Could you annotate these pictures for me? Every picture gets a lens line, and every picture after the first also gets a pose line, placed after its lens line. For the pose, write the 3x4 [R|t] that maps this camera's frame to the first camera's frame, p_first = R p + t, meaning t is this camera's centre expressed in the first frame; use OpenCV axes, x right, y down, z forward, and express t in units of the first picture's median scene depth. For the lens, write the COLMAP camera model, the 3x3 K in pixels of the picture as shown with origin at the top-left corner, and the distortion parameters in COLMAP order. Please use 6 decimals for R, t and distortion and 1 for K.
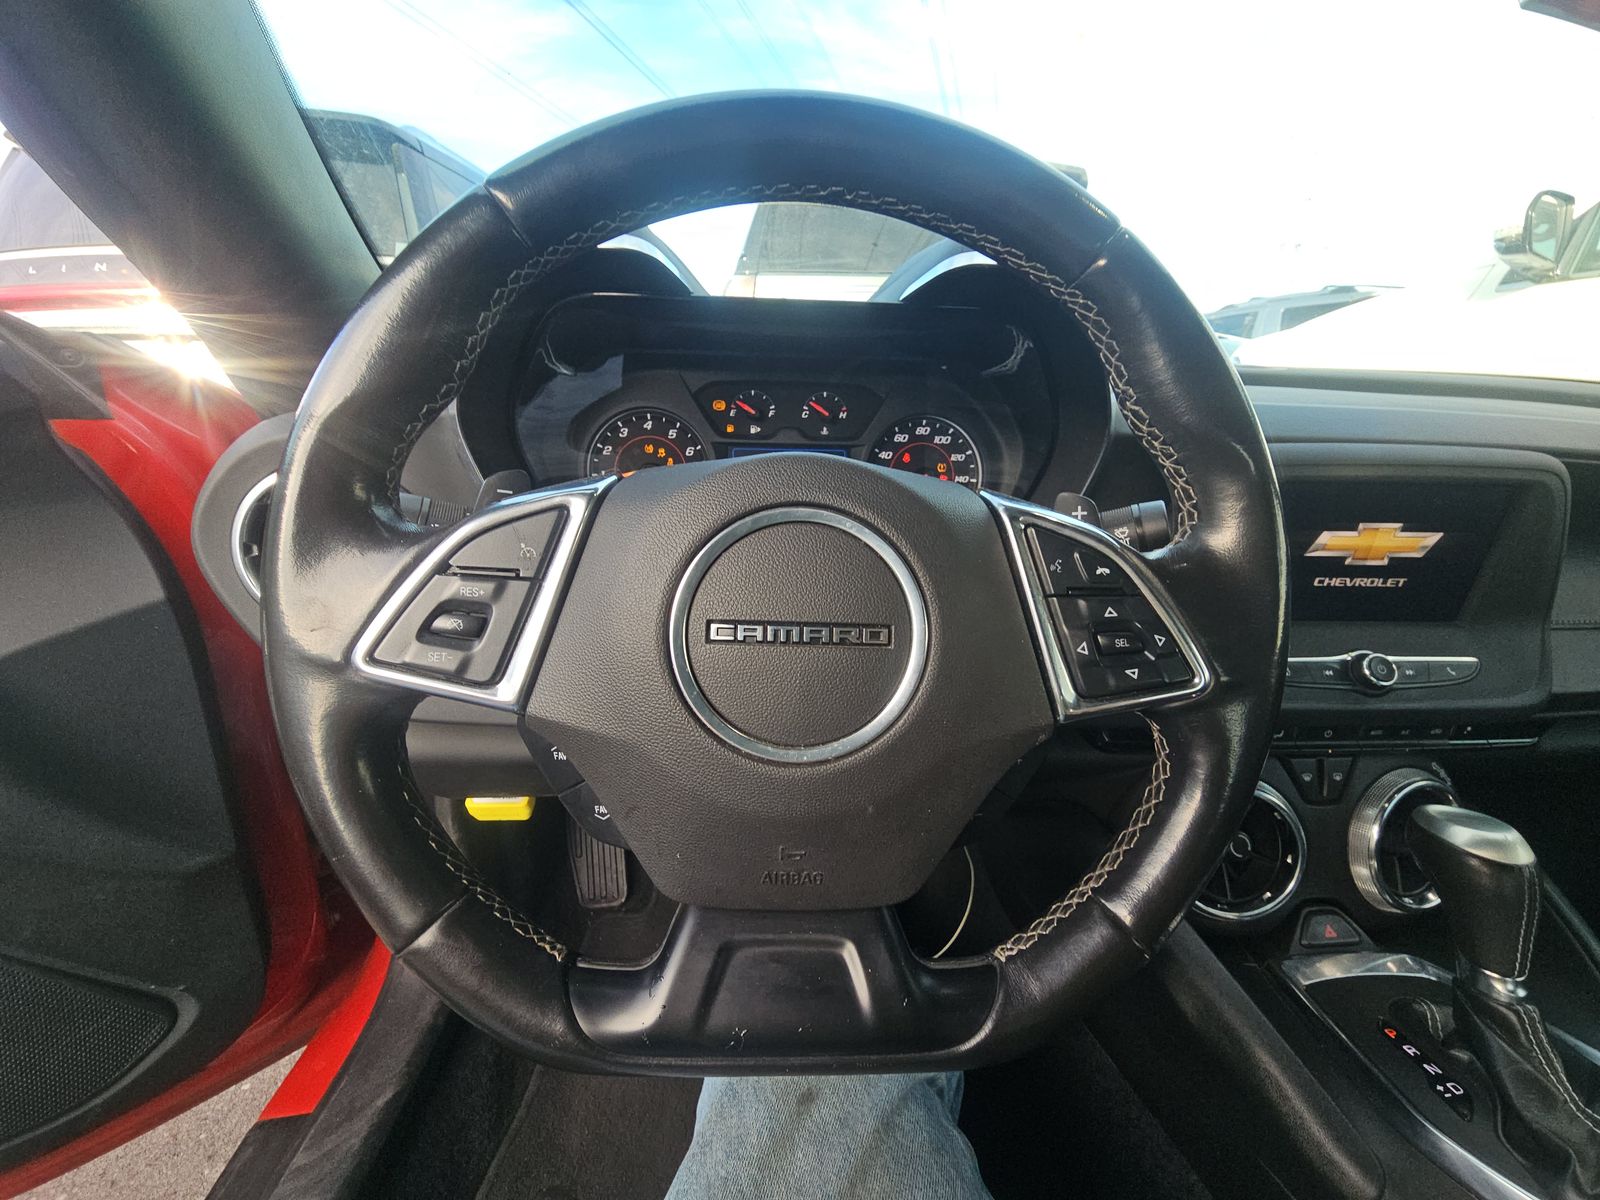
lens RADIAL K [[650.6, 0, 799.9], [0, 650.6, 615.2], [0, 0, 1]] dist [-0.003233, -0.000358]
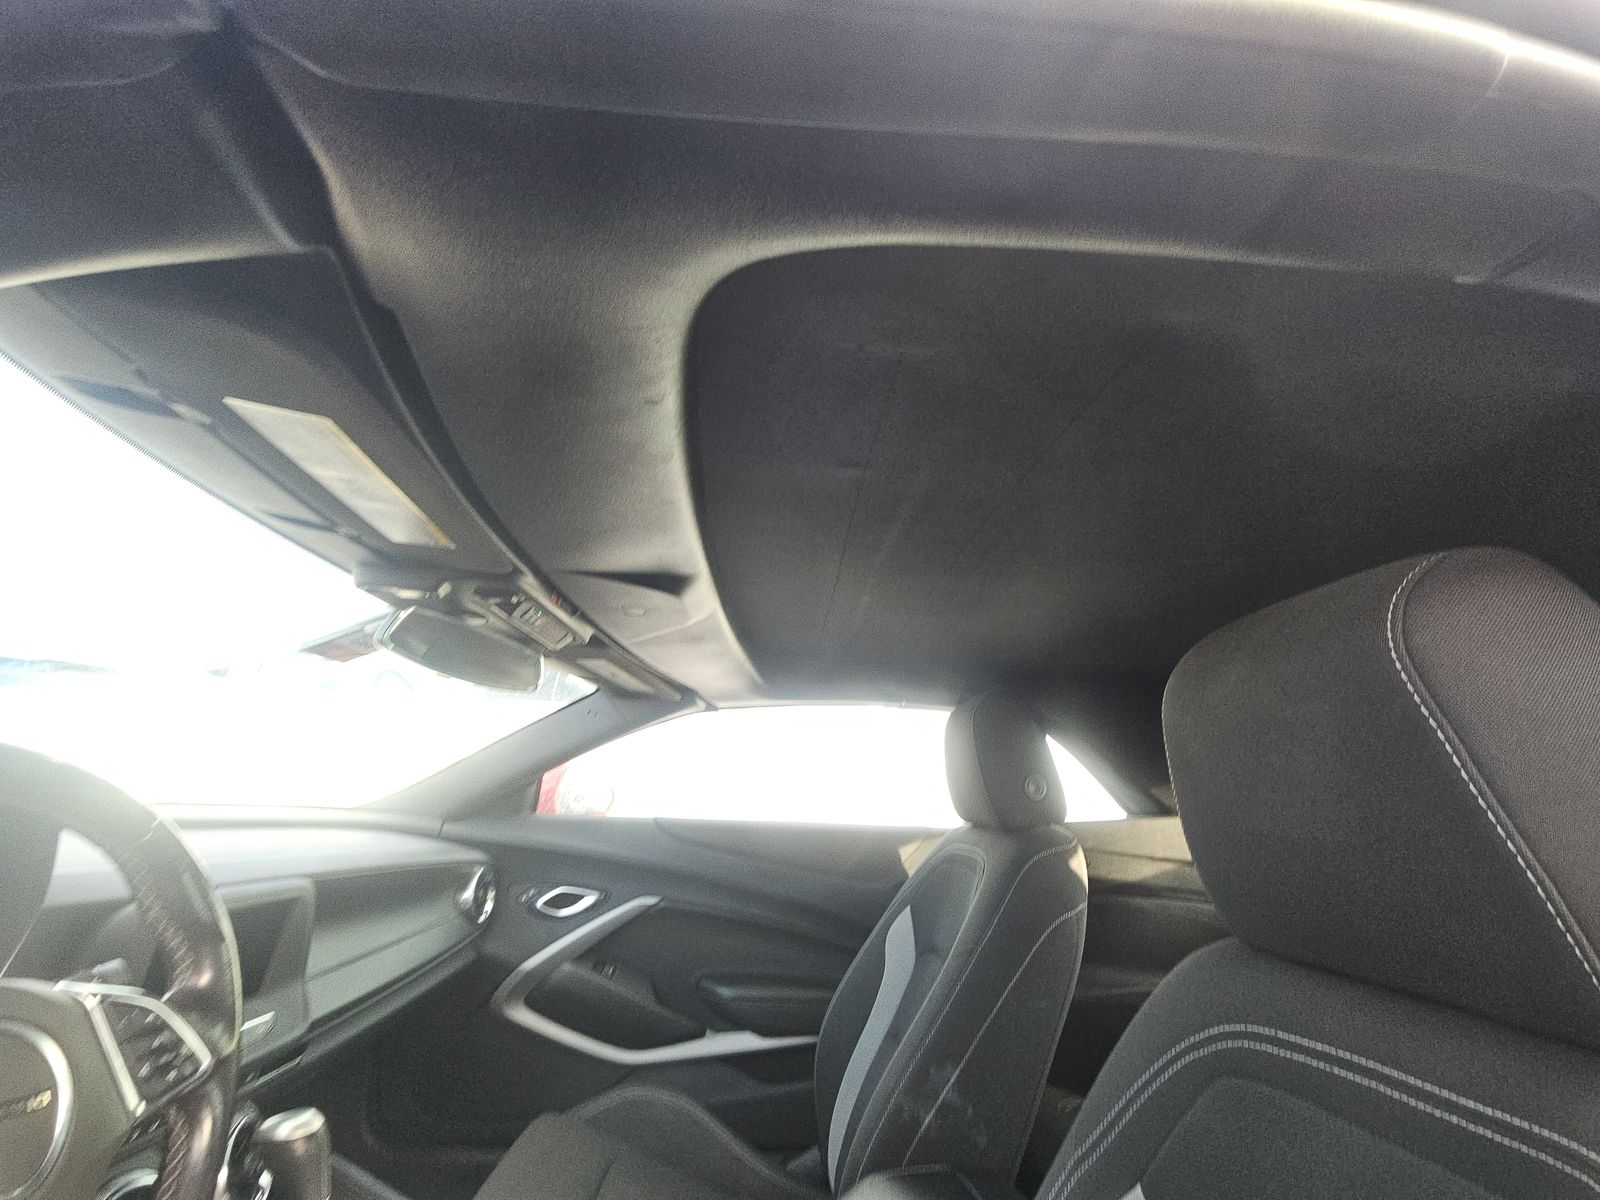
lens RADIAL K [[650.6, 0, 800.0], [0, 650.6, 608.3], [0, 0, 1]] dist [-0.003233, -0.000358]
pose [[0.033701, 0.269745, 0.962342, -0.836077], [0.278991, 0.922072, -0.268228, -0.075259], [-0.959702, 0.277525, -0.044182, -0.528629]]
